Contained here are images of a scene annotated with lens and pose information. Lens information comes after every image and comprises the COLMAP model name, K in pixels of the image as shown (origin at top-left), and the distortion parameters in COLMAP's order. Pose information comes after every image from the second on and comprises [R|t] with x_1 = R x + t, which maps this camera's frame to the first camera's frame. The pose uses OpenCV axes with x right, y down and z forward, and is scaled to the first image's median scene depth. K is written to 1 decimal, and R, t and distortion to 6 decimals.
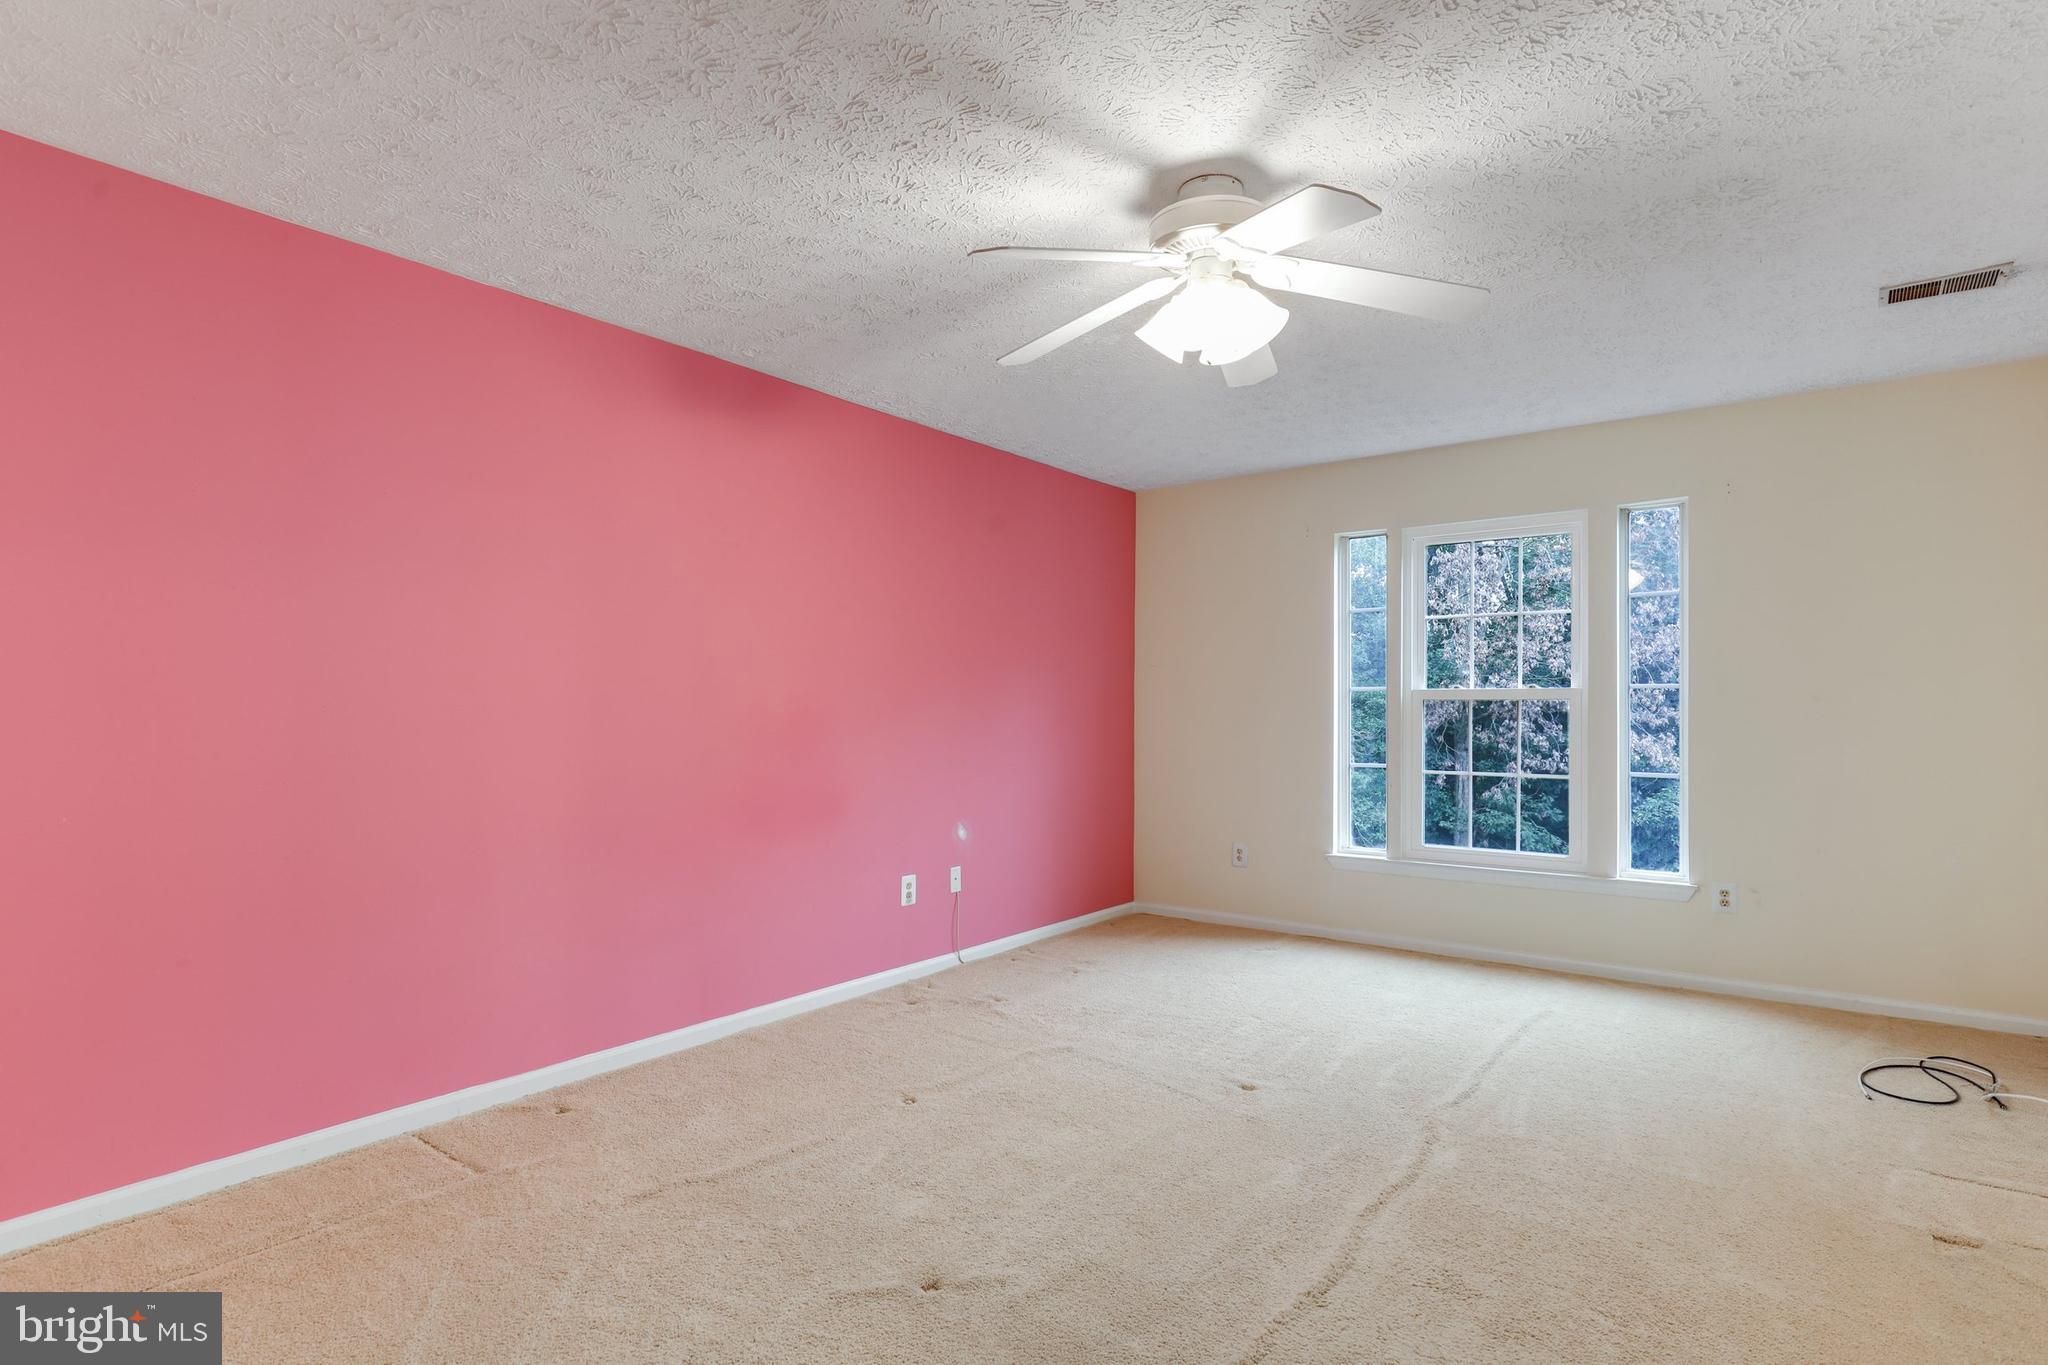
lens RADIAL K [[1049.9, 0, 1030.5], [0, 1049.9, 695.8], [0, 0, 1]] dist [-0.006191, -0.000184]
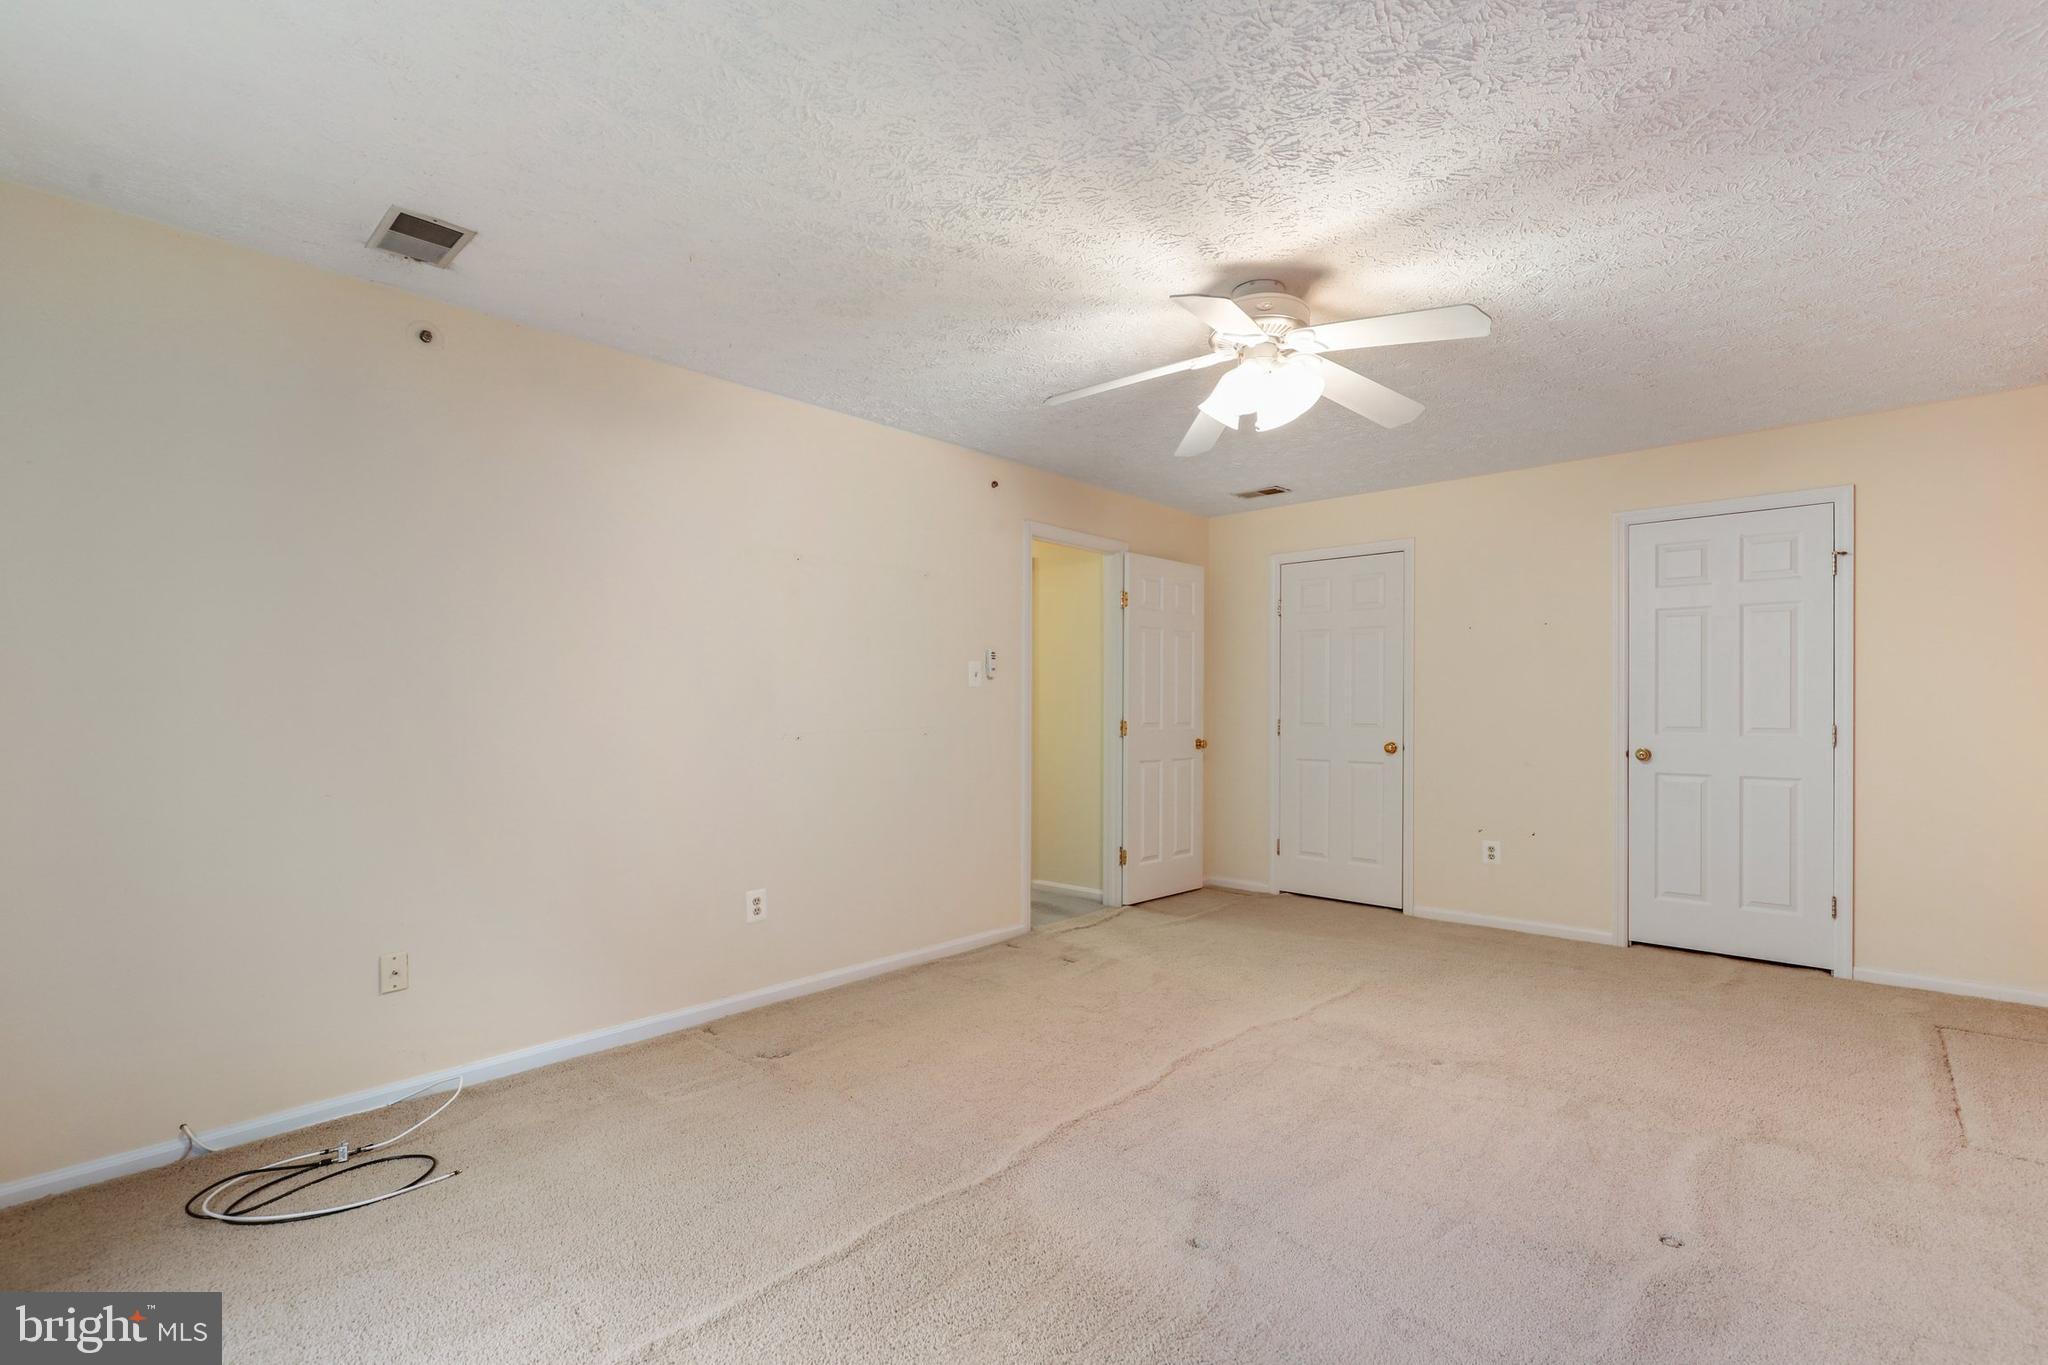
lens RADIAL K [[924.7, 0, 1024.8], [0, 924.7, 690.9], [0, 0, 1]] dist [-0.000610, 0.000223]
pose [[-0.994524, 0.001961, 0.104488, 0.219671], [-0.000442, 0.999736, -0.022973, 0.010900], [-0.104505, -0.022894, -0.994261, 1.346467]]
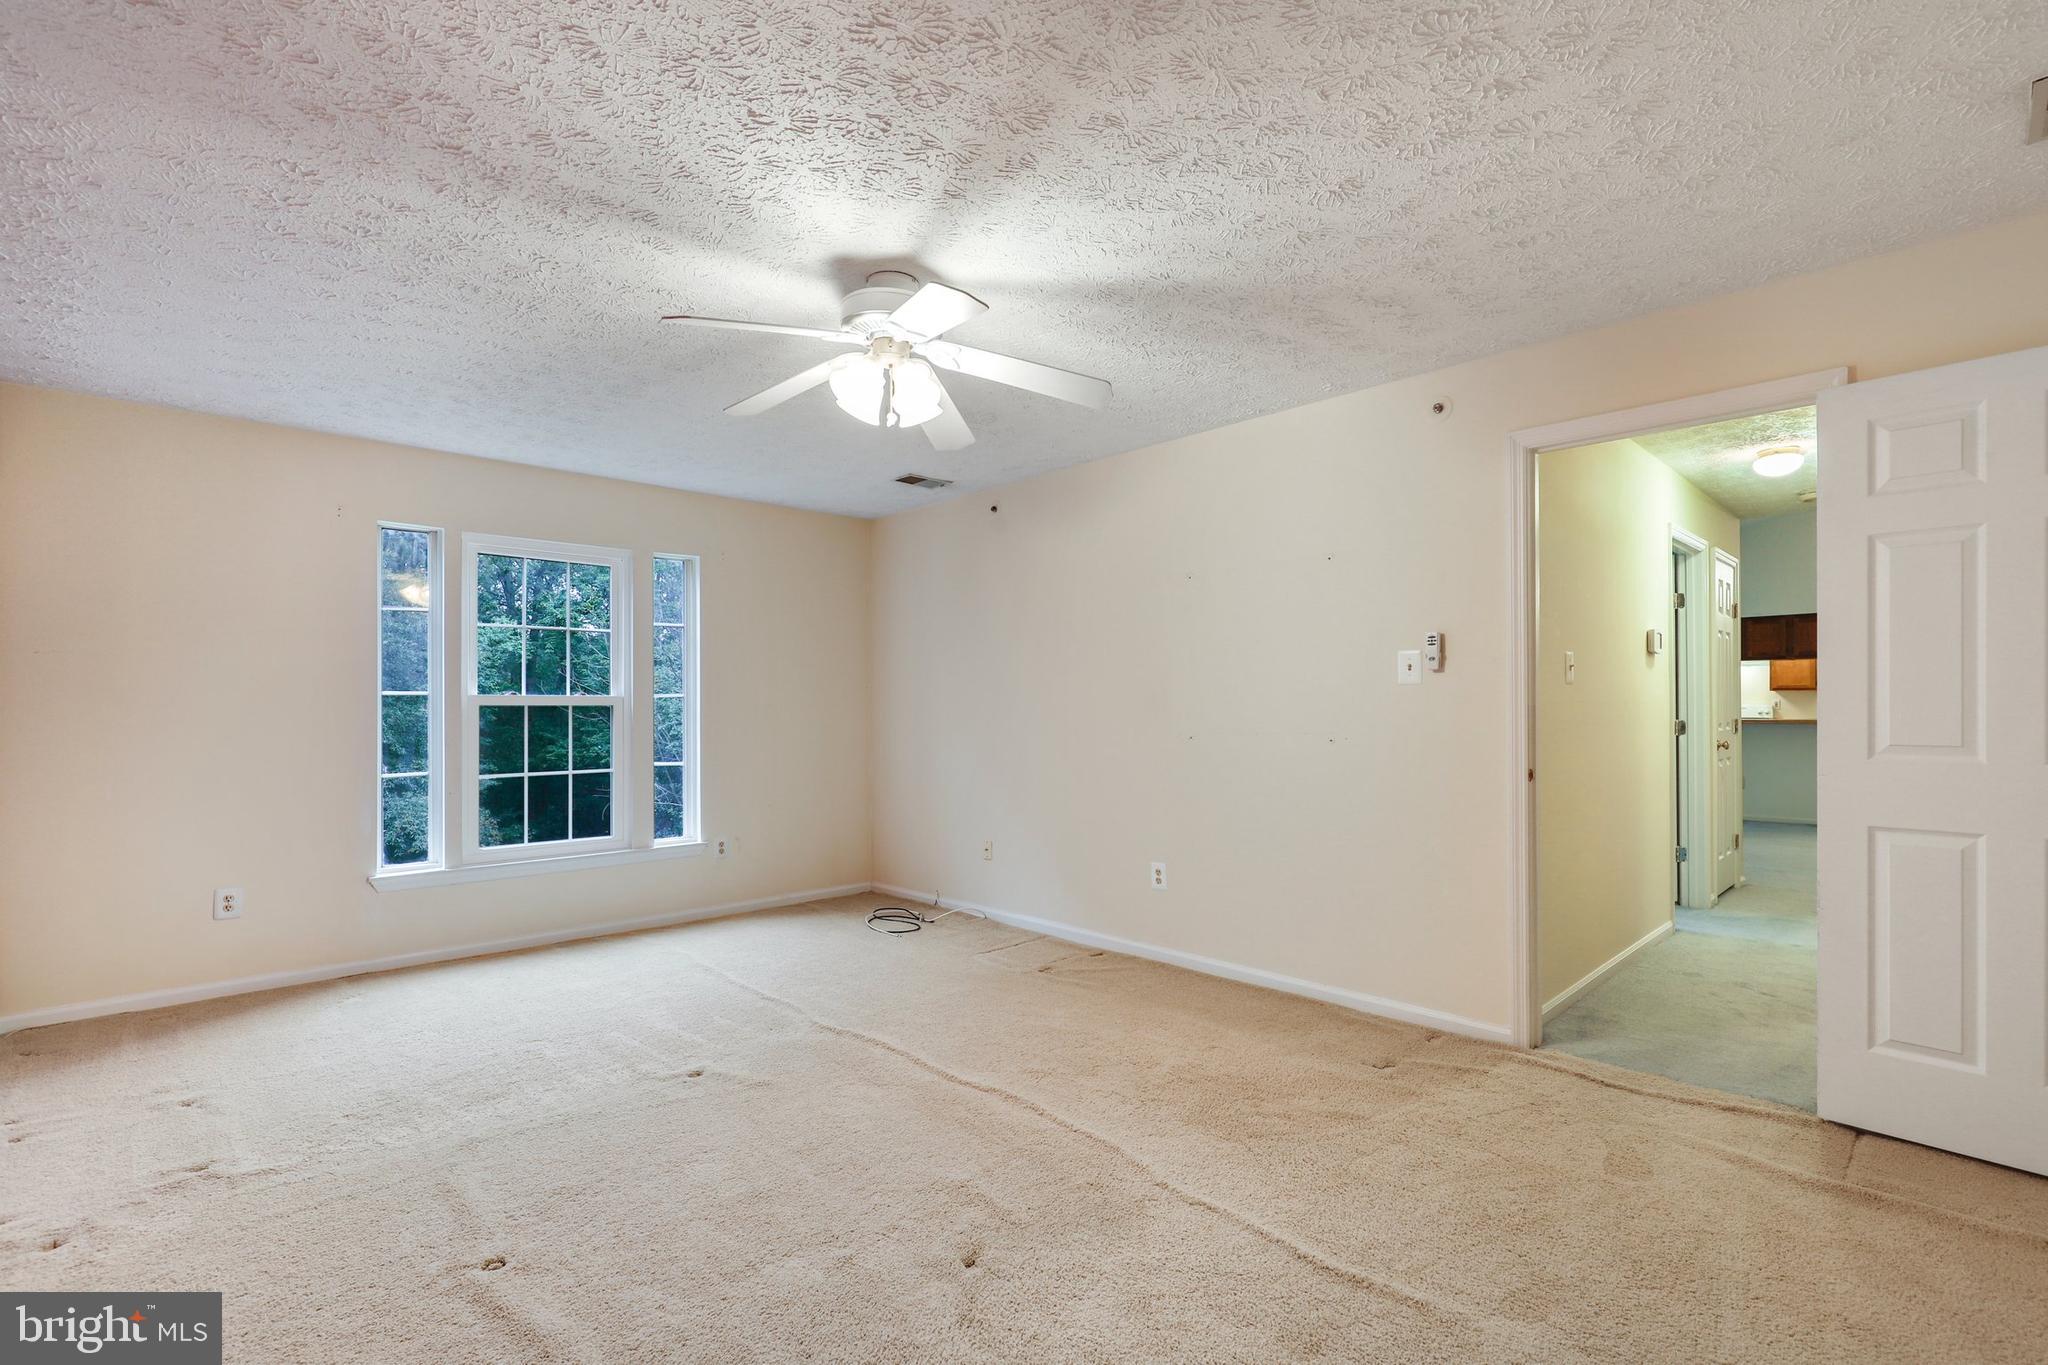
lens RADIAL K [[924.7, 0, 1024.8], [0, 924.7, 690.9], [0, 0, 1]] dist [-0.000610, 0.000223]
pose [[0.168305, 0.020628, 0.985519, -0.534988], [-0.005043, 0.999786, -0.020065, 0.006519], [-0.985722, -0.001593, 0.168373, 0.423919]]
